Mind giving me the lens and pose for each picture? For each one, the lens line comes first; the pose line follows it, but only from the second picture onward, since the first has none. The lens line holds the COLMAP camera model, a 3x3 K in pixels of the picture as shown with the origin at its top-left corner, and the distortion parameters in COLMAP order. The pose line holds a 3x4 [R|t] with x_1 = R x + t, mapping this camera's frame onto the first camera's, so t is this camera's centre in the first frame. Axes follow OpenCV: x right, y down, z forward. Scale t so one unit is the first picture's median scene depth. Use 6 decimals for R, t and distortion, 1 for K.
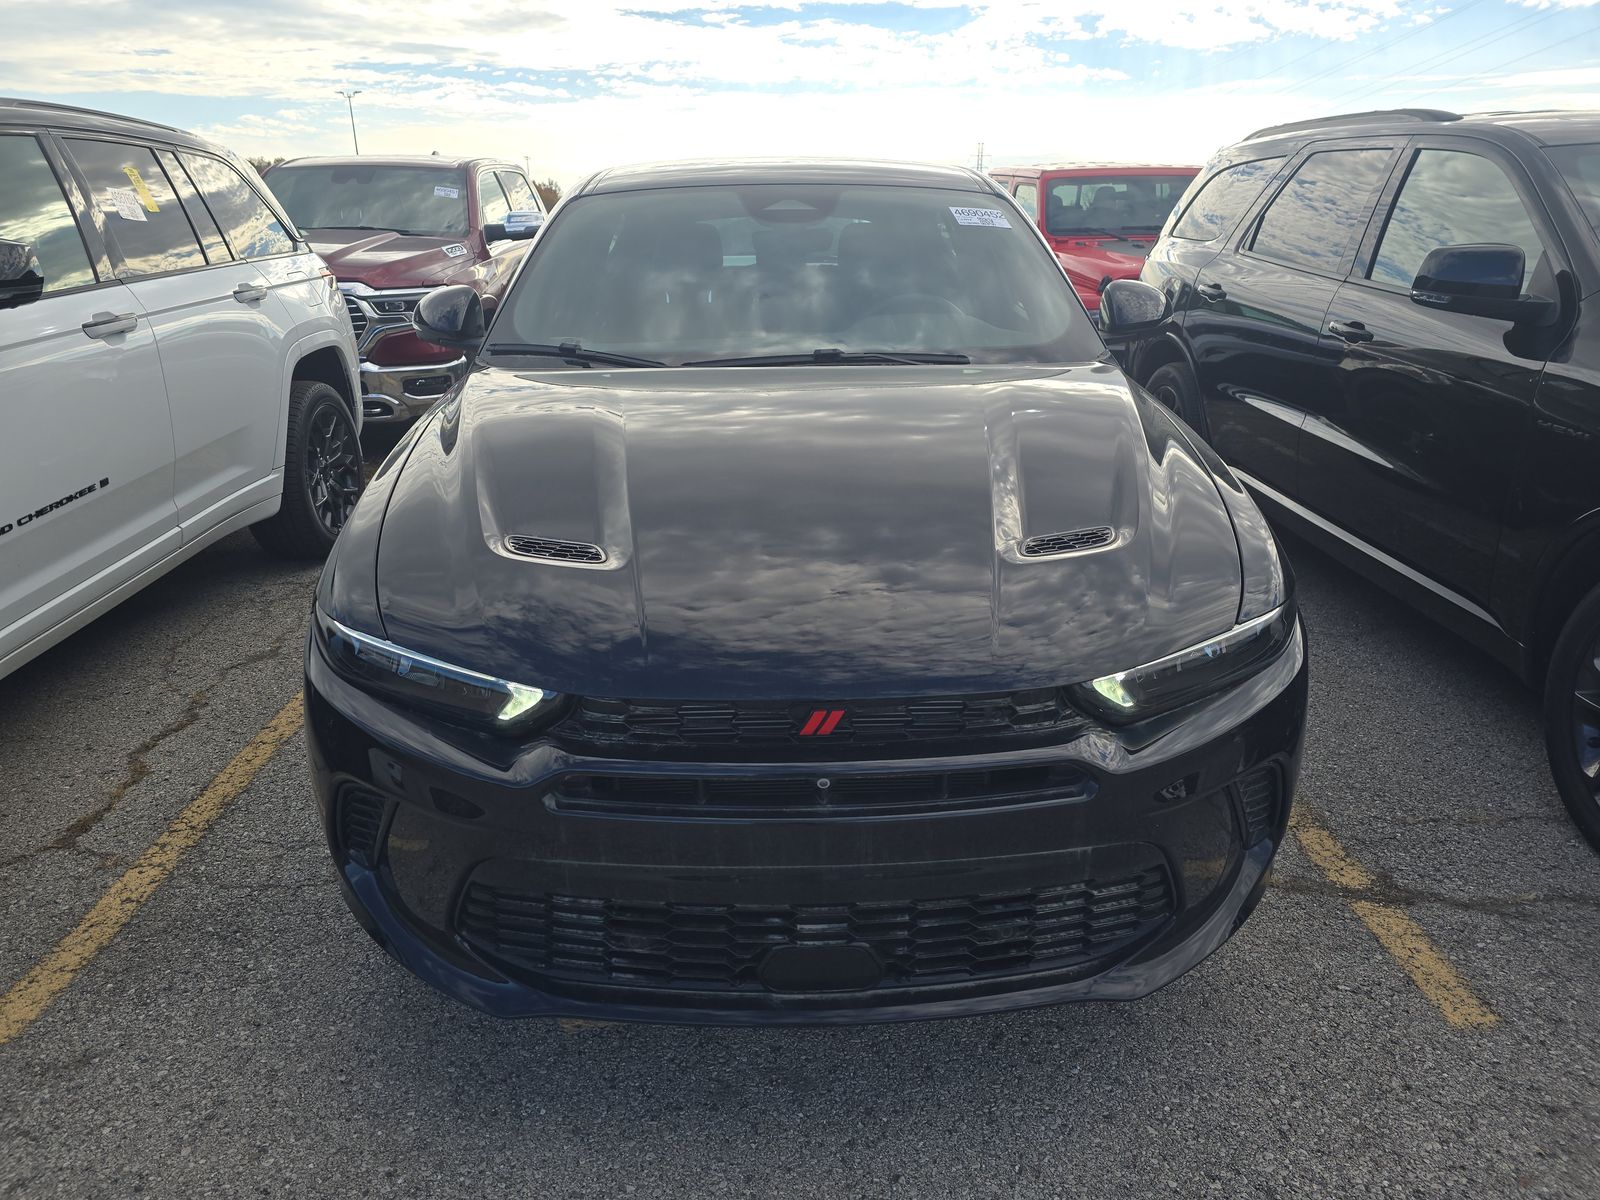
lens RADIAL K [[1065.0, 0, 799.7], [0, 1065.0, 600.5], [0, 0, 1]] dist [0.014524, -0.014469]
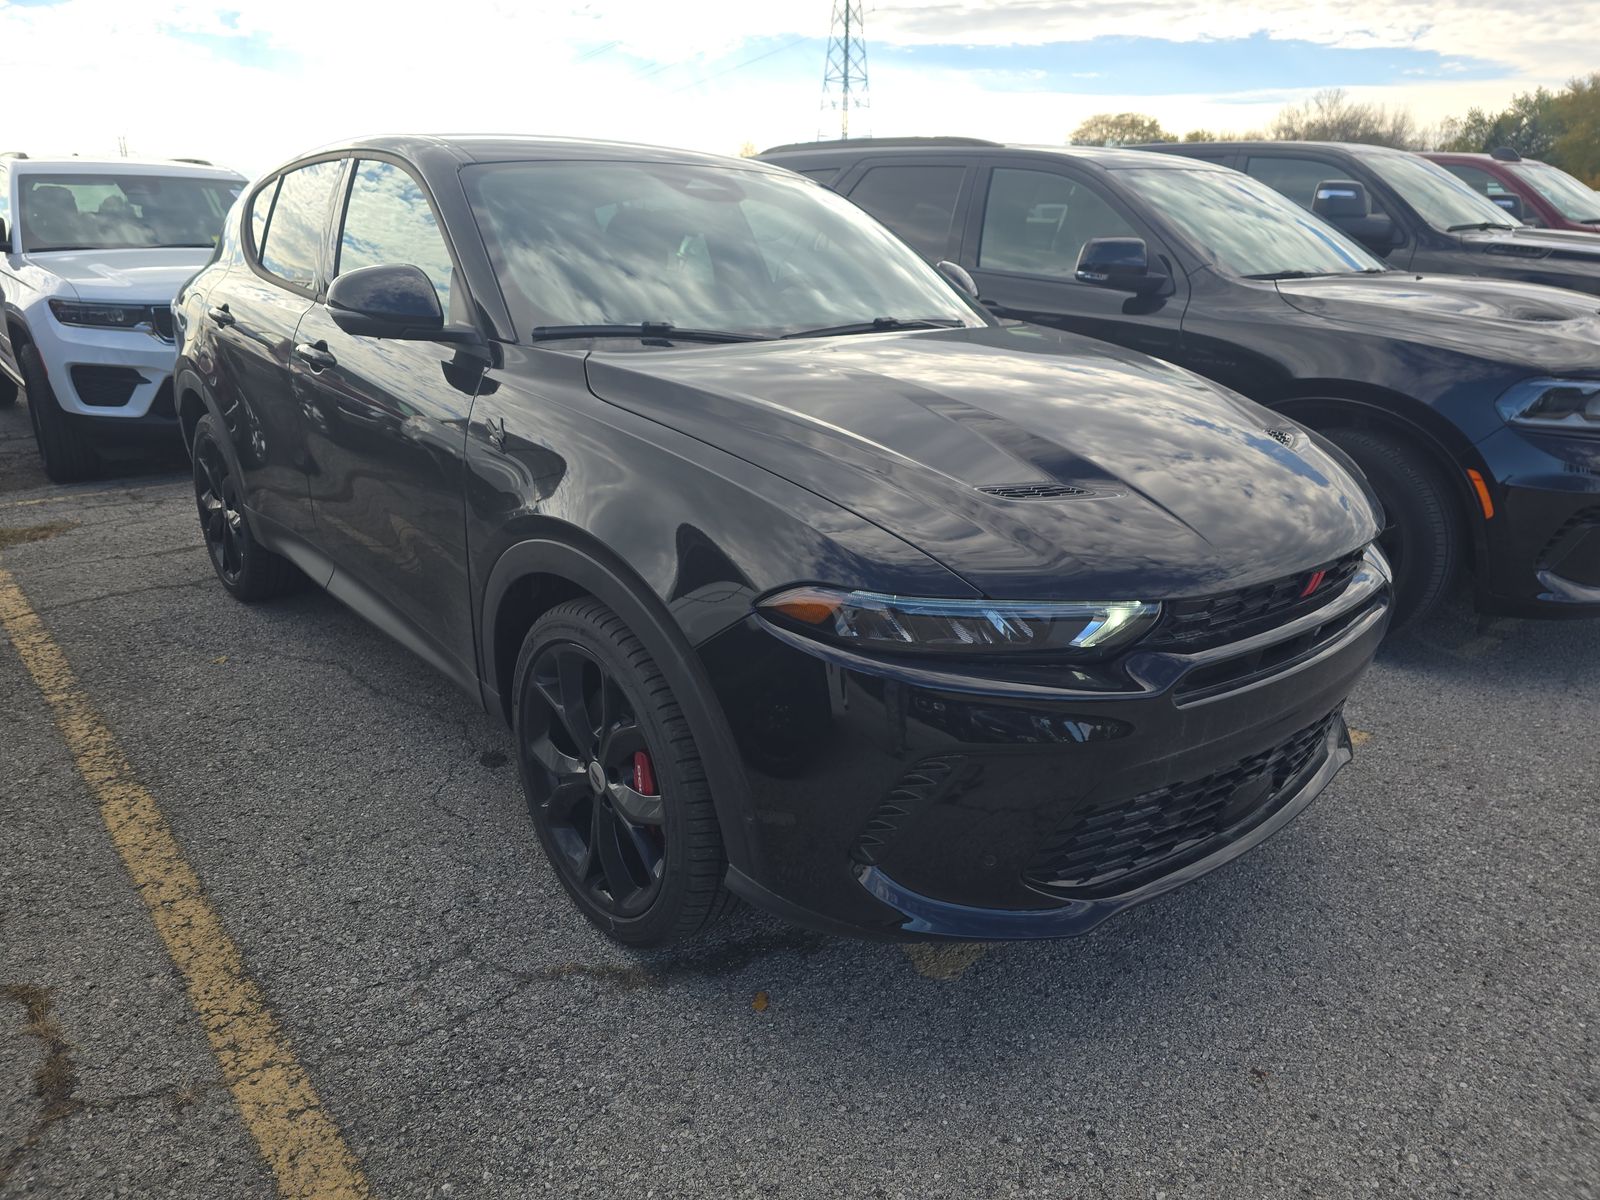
lens RADIAL K [[1065.0, 0, 802.0], [0, 1065.0, 602.3], [0, 0, 1]] dist [0.014524, -0.014469]
pose [[0.784794, -0.186320, 0.591086, -0.716888], [0.193718, 0.979698, 0.051615, -0.024995], [-0.588703, 0.073997, 0.804955, 0.198153]]
